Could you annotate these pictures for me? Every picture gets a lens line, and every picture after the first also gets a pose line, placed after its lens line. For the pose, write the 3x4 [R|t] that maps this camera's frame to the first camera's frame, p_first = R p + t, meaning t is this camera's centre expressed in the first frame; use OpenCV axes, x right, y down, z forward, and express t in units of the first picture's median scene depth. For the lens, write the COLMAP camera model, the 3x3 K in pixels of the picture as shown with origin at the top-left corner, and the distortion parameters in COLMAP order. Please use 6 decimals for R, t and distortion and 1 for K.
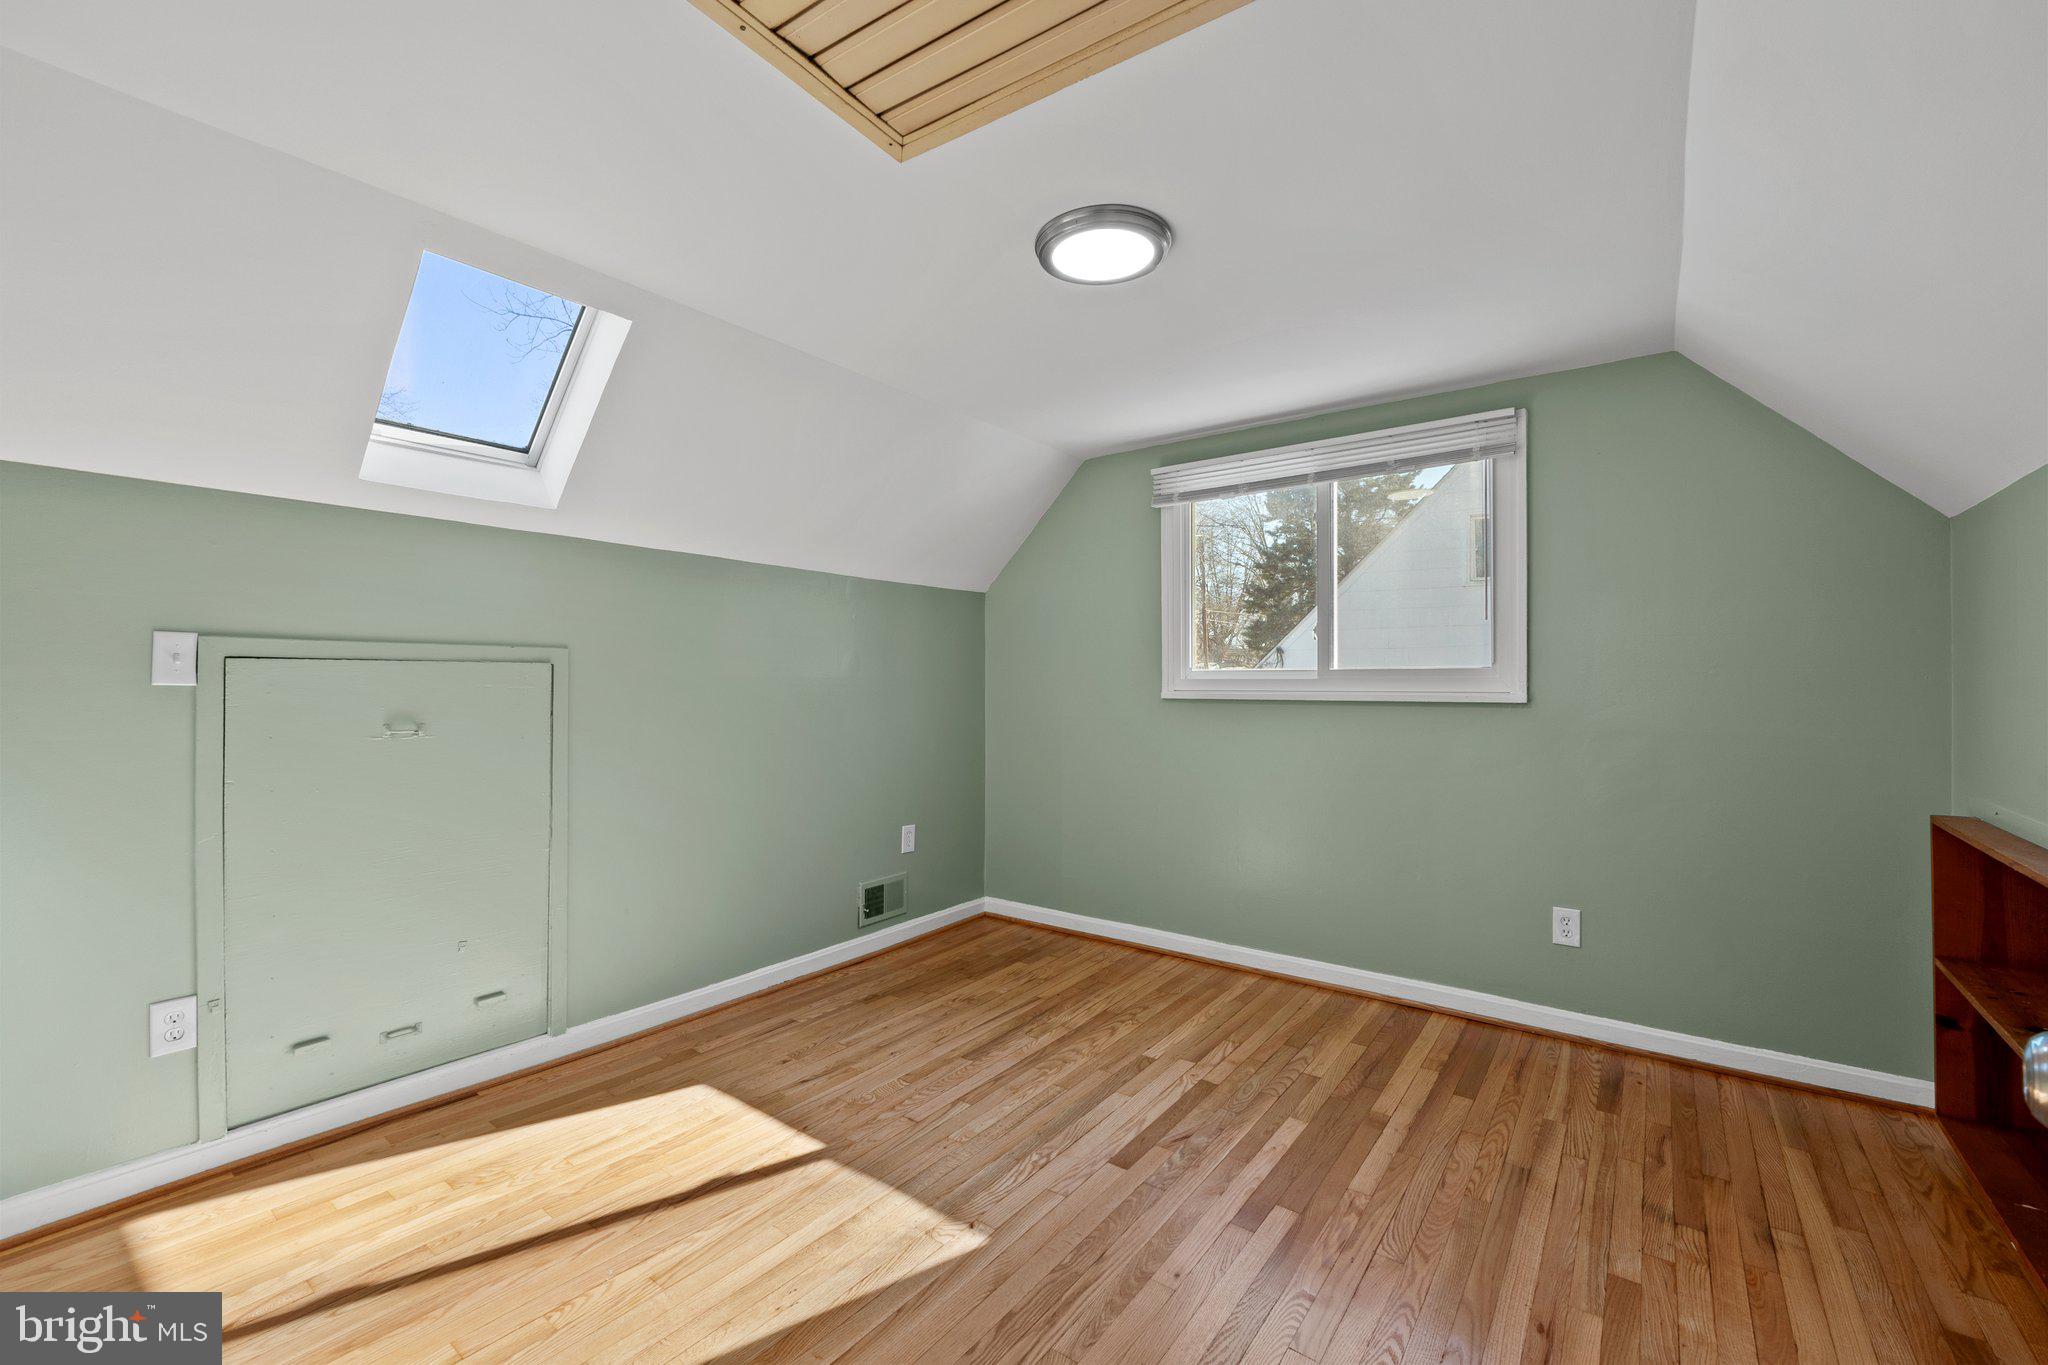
lens RADIAL K [[846.0, 0, 1038.3], [0, 846.0, 667.4], [0, 0, 1]] dist [-0.011381, 0.000043]
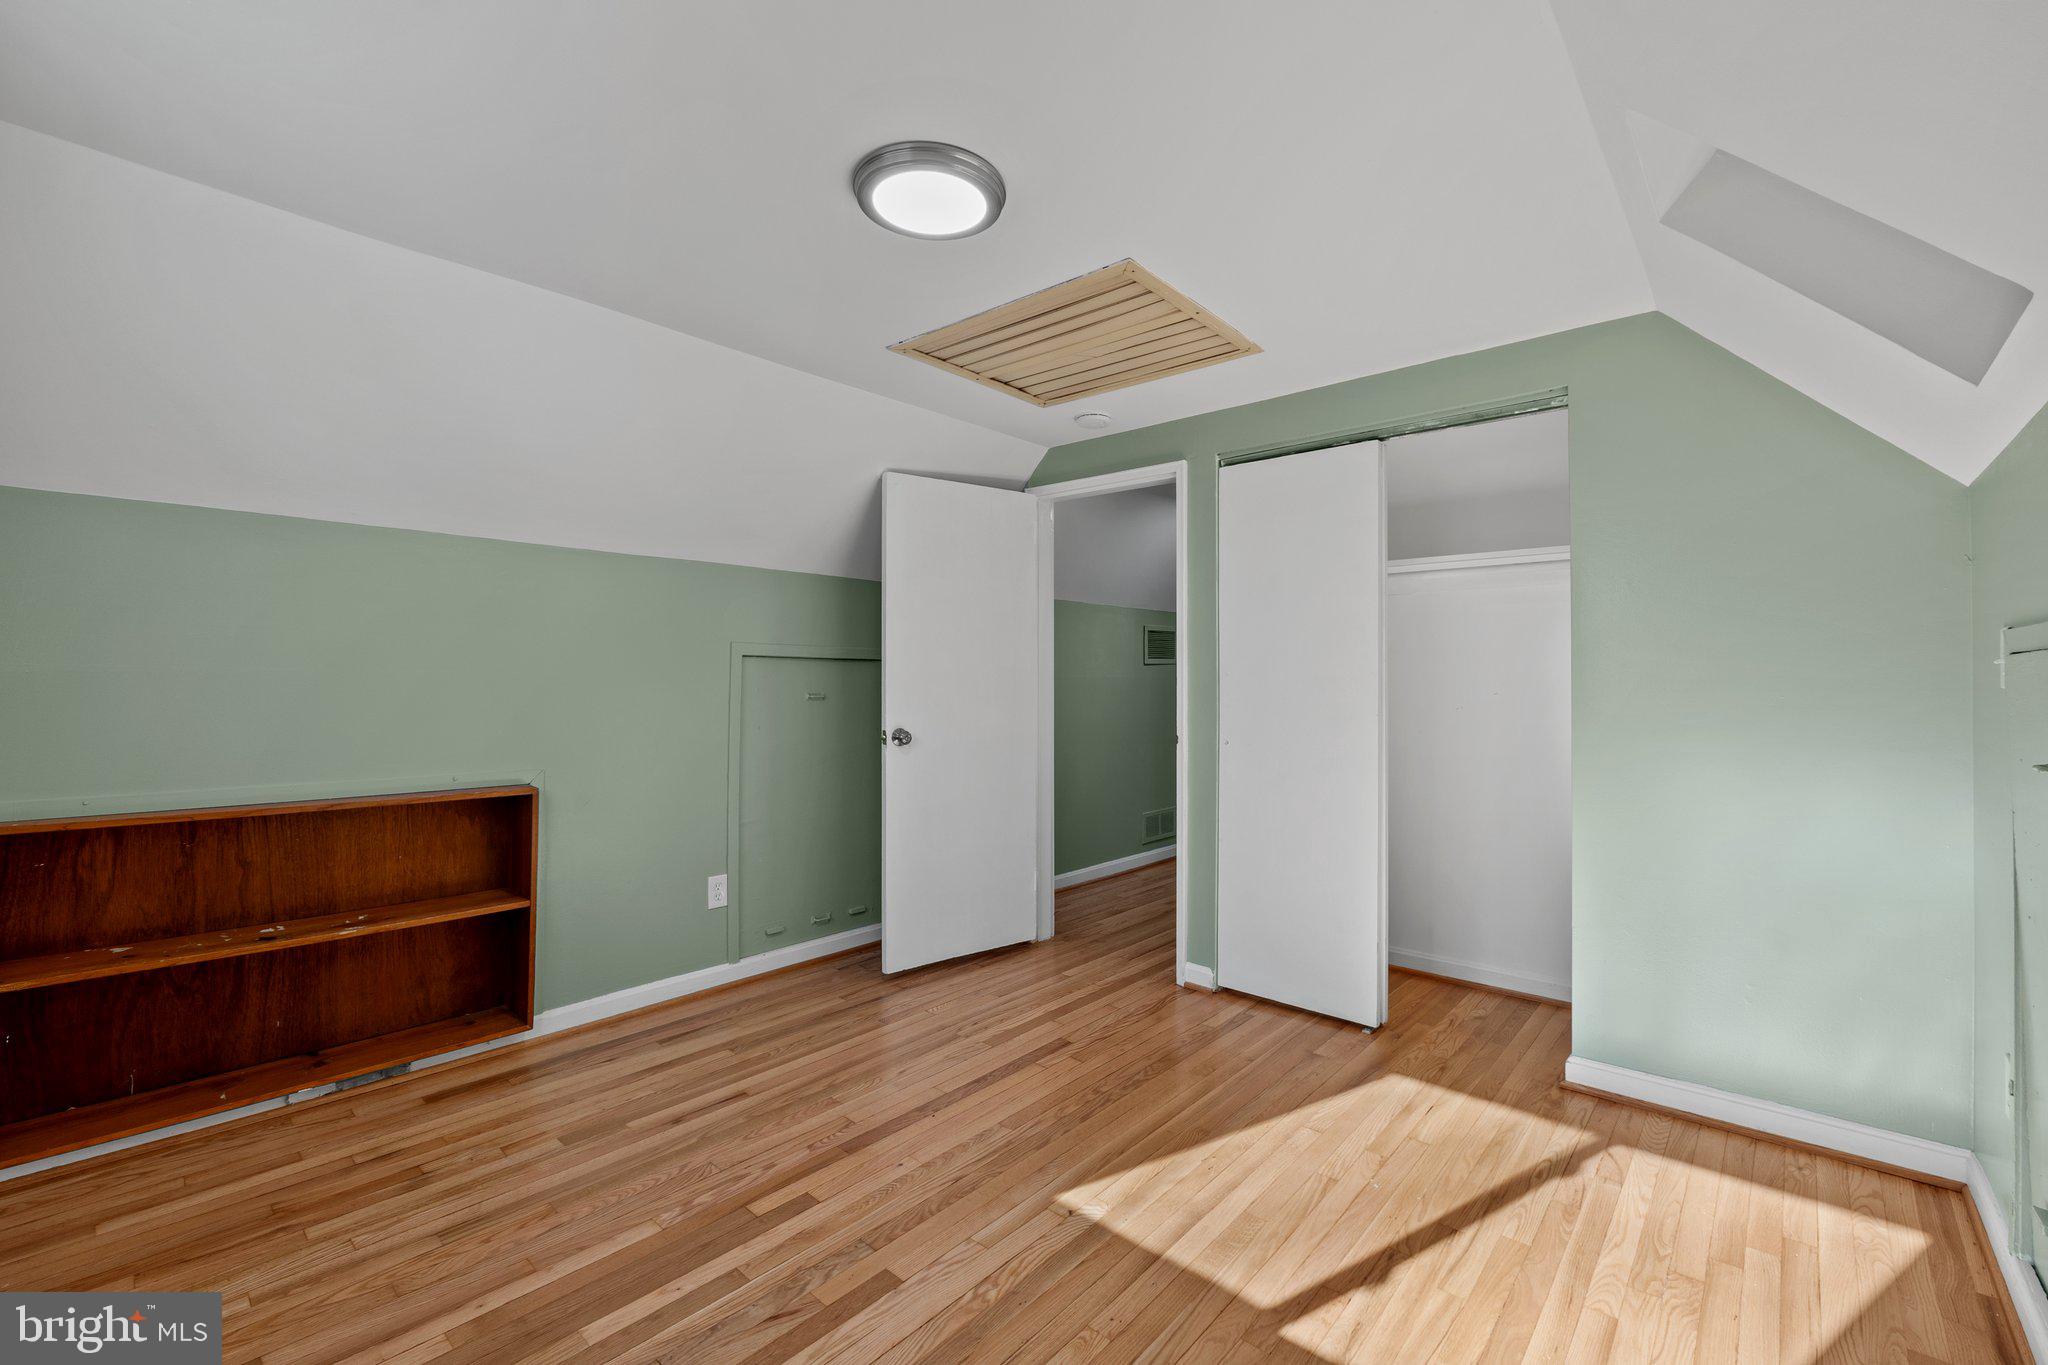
lens RADIAL K [[846.0, 0, 1038.3], [0, 846.0, 667.4], [0, 0, 1]] dist [-0.011381, 0.000043]
pose [[-0.995815, -0.006234, 0.091180, -0.120894], [-0.008824, 0.999568, -0.028029, 0.028570], [-0.090966, -0.028716, -0.995440, 1.913444]]
